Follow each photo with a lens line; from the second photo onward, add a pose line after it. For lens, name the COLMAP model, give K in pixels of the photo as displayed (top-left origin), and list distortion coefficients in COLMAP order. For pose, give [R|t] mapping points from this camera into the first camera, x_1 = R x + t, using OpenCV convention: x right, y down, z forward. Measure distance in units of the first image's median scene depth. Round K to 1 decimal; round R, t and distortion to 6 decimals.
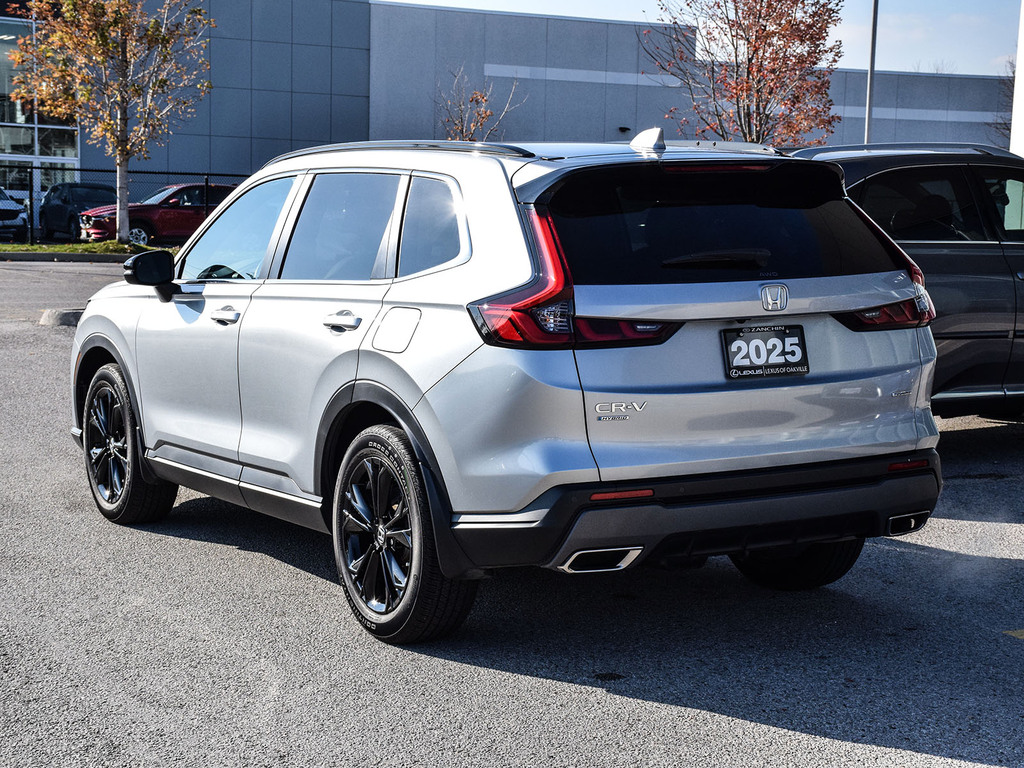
lens RADIAL K [[1774.8, 0, 511.3], [0, 1774.8, 378.3], [0, 0, 1]] dist [0.364722, 0.000000]
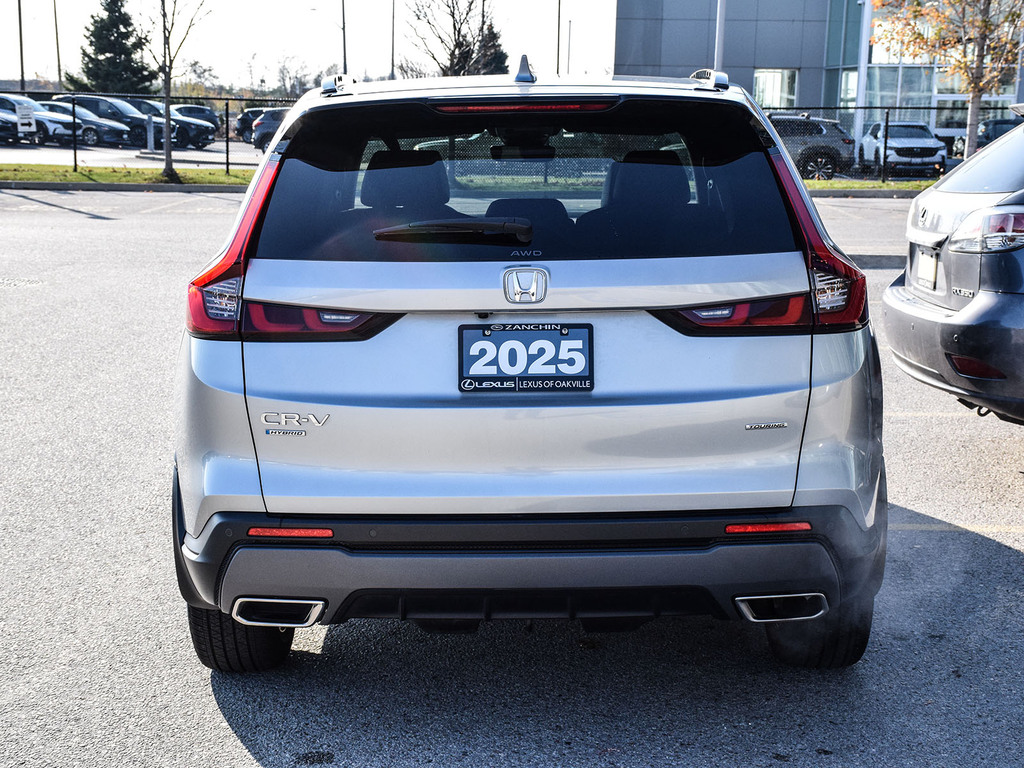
lens RADIAL K [[1743.5, 0, 513.4], [0, 1743.5, 386.6], [0, 0, 1]] dist [0.025584, 0.000000]
pose [[0.869820, 0.071087, -0.488221, 0.490284], [-0.049314, 0.997137, 0.057330, -0.044025], [0.490898, -0.025791, 0.870835, 0.372812]]
